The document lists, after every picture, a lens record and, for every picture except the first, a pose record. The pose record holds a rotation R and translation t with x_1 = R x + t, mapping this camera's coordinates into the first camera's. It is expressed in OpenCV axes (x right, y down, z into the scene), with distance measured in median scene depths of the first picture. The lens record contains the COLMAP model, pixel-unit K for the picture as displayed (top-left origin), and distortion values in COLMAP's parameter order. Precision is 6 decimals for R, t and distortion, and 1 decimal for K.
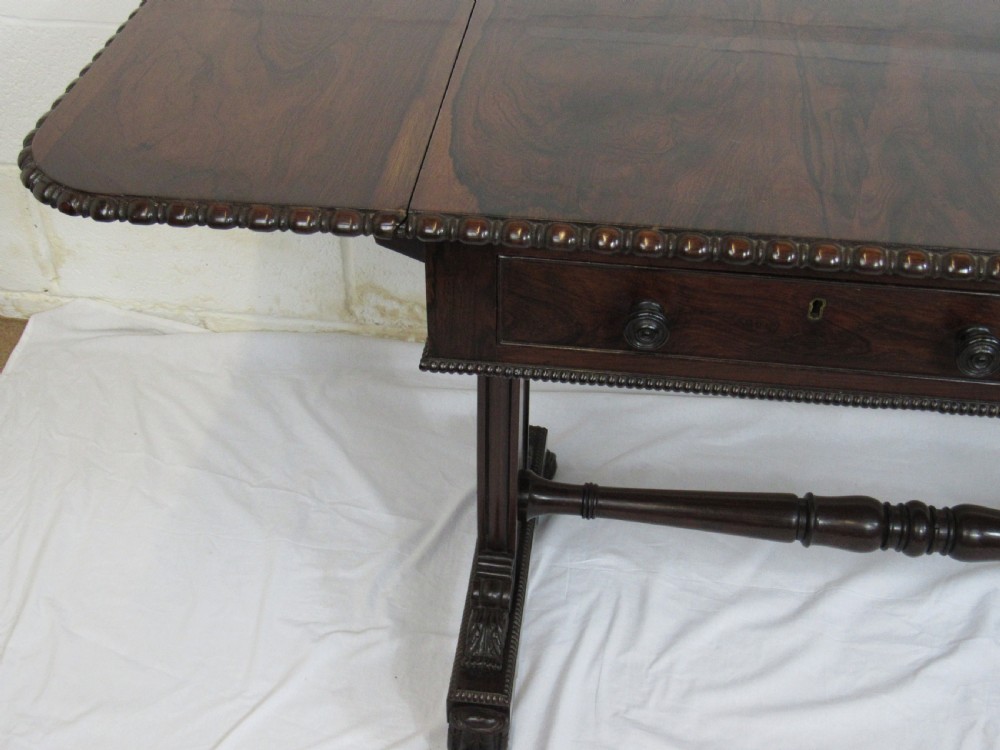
lens RADIAL K [[1228.1, 0, 499.8], [0, 1228.1, 378.3], [0, 0, 1]] dist [-0.066488, 0.000000]
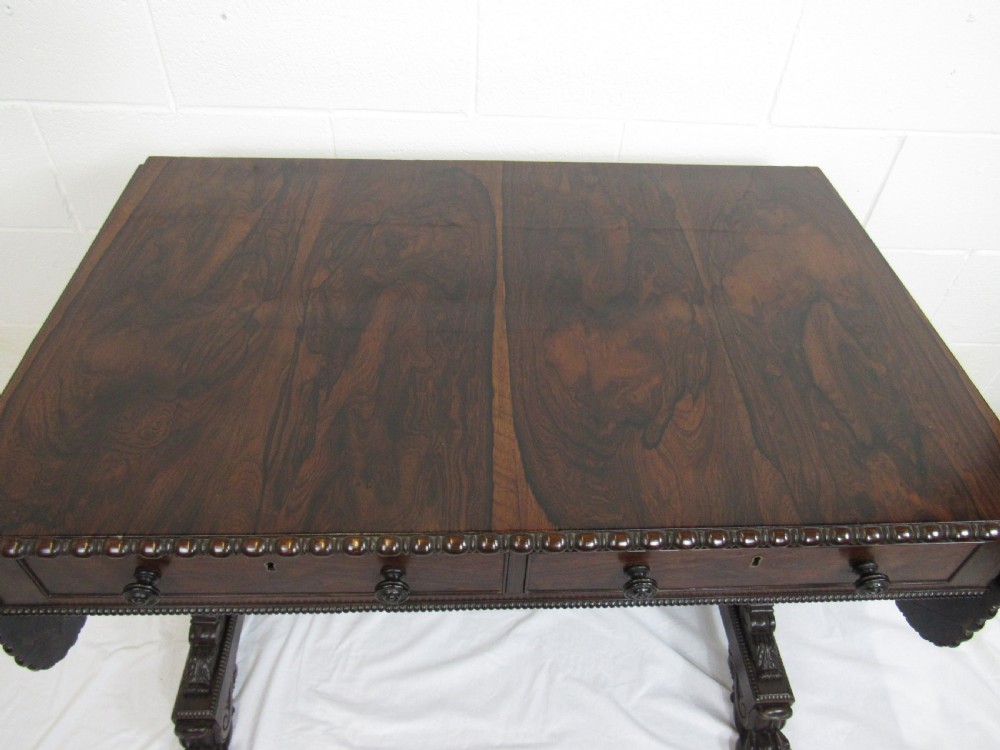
lens RADIAL K [[730.6, 0, 496.6], [0, 730.6, 374.7], [0, 0, 1]] dist [-0.025218, 0.009387]
pose [[0.986881, -0.086202, 0.136513, 0.245256], [0.072662, 0.992205, 0.101243, -0.194893], [-0.144177, -0.089995, 0.985451, 0.117682]]
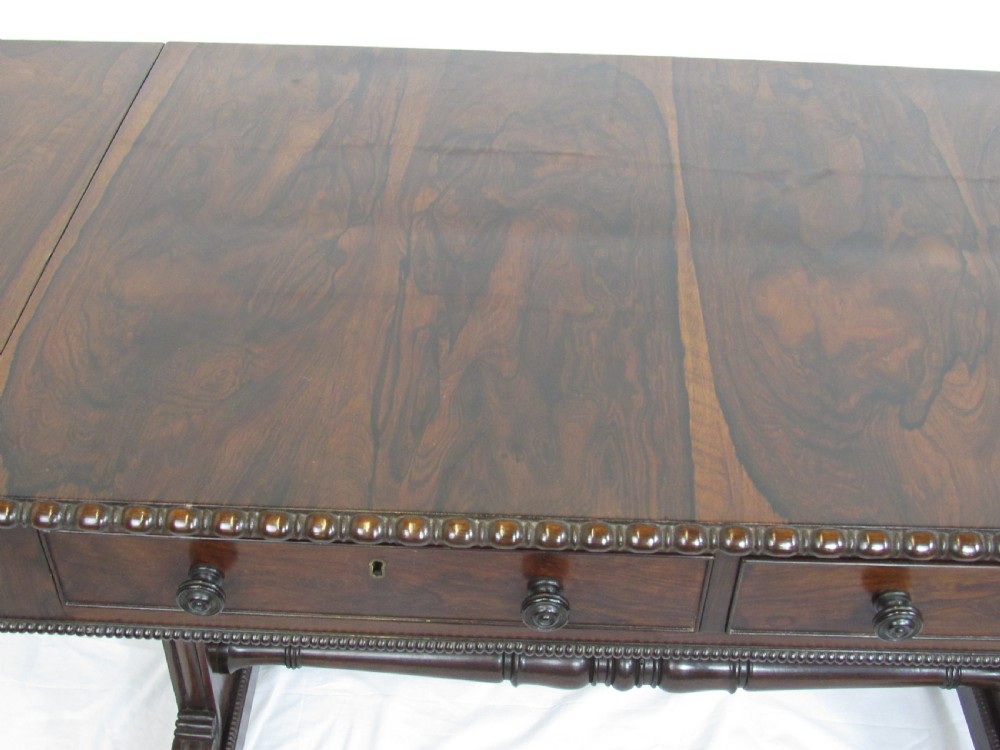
lens RADIAL K [[1228.1, 0, 499.9], [0, 1228.1, 372.6], [0, 0, 1]] dist [-0.066488, 0.000000]
pose [[0.995404, -0.045864, 0.084073, 0.167051], [0.044528, 0.998851, 0.017692, -0.132448], [-0.084788, -0.013867, 0.996303, 0.021866]]
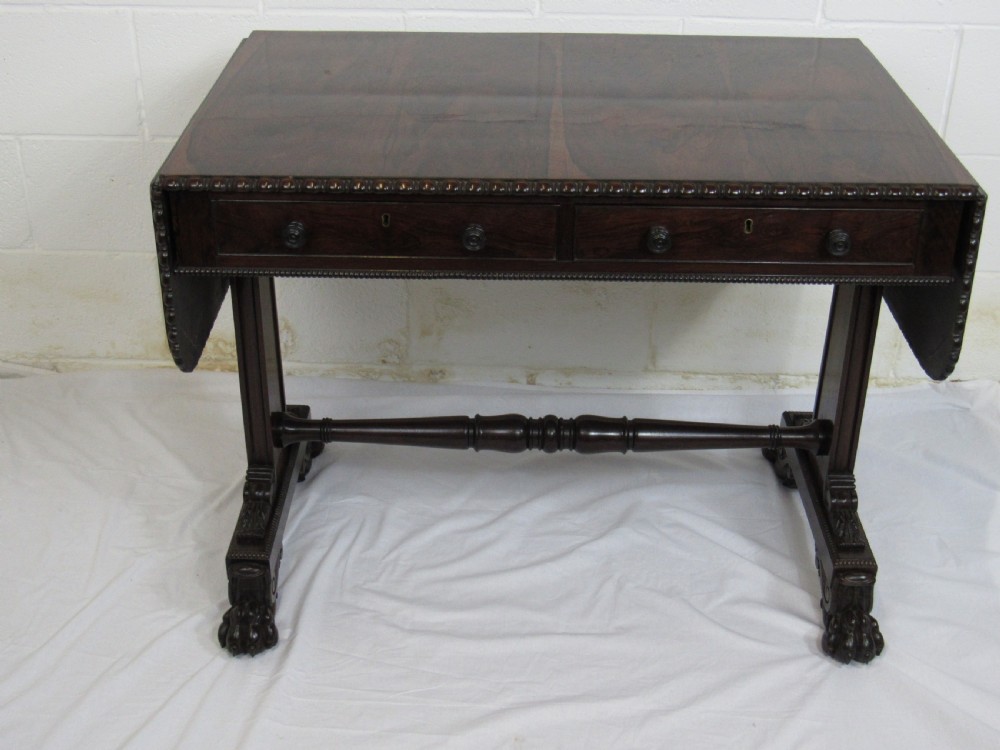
lens RADIAL K [[1300.5, 0, 495.4], [0, 1300.5, 374.0], [0, 0, 1]] dist [-0.063454, 0.000000]
pose [[0.995087, -0.049039, 0.086009, 0.144751], [0.061884, 0.986180, -0.153689, 0.286244], [-0.077284, 0.158257, 0.984369, -0.533301]]
